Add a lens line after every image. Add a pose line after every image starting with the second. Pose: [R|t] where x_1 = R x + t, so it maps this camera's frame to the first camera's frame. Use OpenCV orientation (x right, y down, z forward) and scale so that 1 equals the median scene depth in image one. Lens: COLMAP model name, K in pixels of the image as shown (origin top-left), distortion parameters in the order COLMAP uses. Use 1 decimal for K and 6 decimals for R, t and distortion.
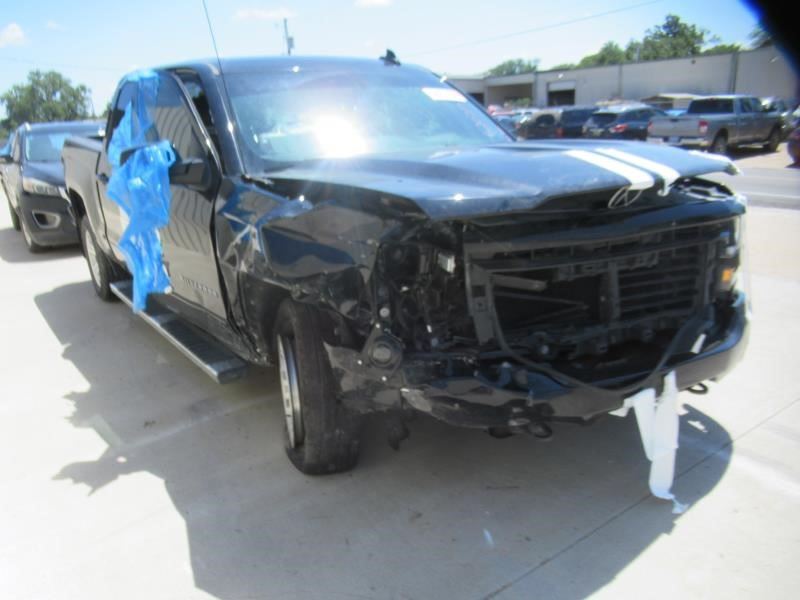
lens RADIAL K [[617.6, 0, 400.0], [0, 617.6, 300.0], [0, 0, 1]] dist [-0.039013, 0.002402]
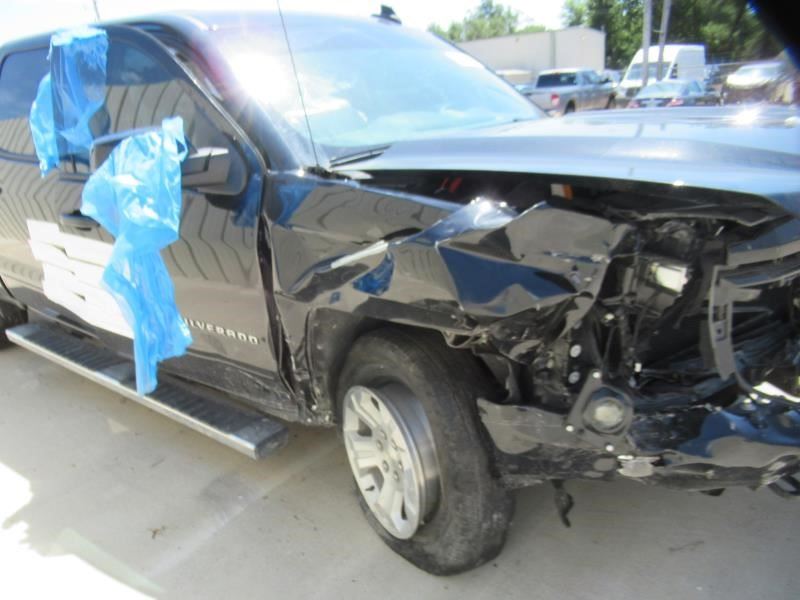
lens RADIAL K [[608.5, 0, 400.1], [0, 608.5, 283.4], [0, 0, 1]] dist [-0.028611, -0.002483]
pose [[0.964103, -0.097731, 0.246887, -0.291539], [0.095945, 0.995200, 0.019284, -0.068345], [-0.247587, 0.005096, 0.968852, 0.272664]]
